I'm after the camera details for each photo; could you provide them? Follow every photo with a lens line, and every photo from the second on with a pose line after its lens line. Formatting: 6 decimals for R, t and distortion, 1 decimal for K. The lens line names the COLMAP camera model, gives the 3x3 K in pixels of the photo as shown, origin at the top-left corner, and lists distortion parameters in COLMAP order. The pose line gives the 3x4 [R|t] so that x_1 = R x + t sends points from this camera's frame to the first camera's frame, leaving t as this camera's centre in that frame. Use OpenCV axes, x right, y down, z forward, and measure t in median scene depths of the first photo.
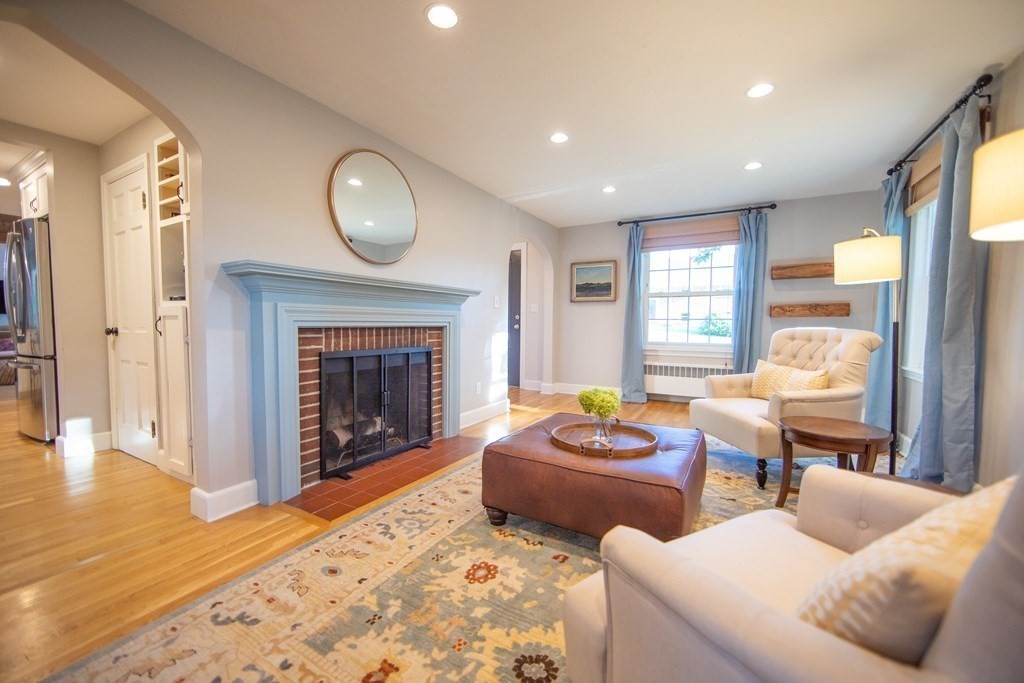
lens RADIAL K [[404.0, 0, 513.4], [0, 404.0, 340.1], [0, 0, 1]] dist [-0.009981, 0.000944]
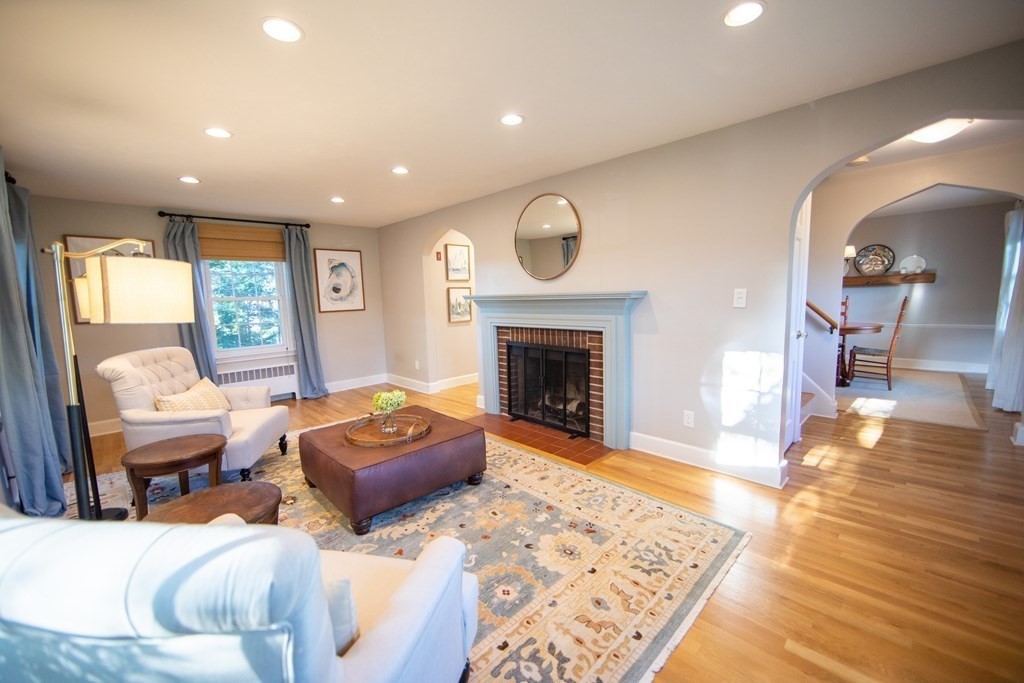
lens RADIAL K [[404.0, 0, 512.1], [0, 404.0, 341.3], [0, 0, 1]] dist [-0.009981, 0.000944]
pose [[-0.267972, 0.101996, -0.958012, 1.024897], [-0.021780, 0.993485, 0.111865, -0.142407], [0.963180, 0.050843, -0.264005, 1.302520]]
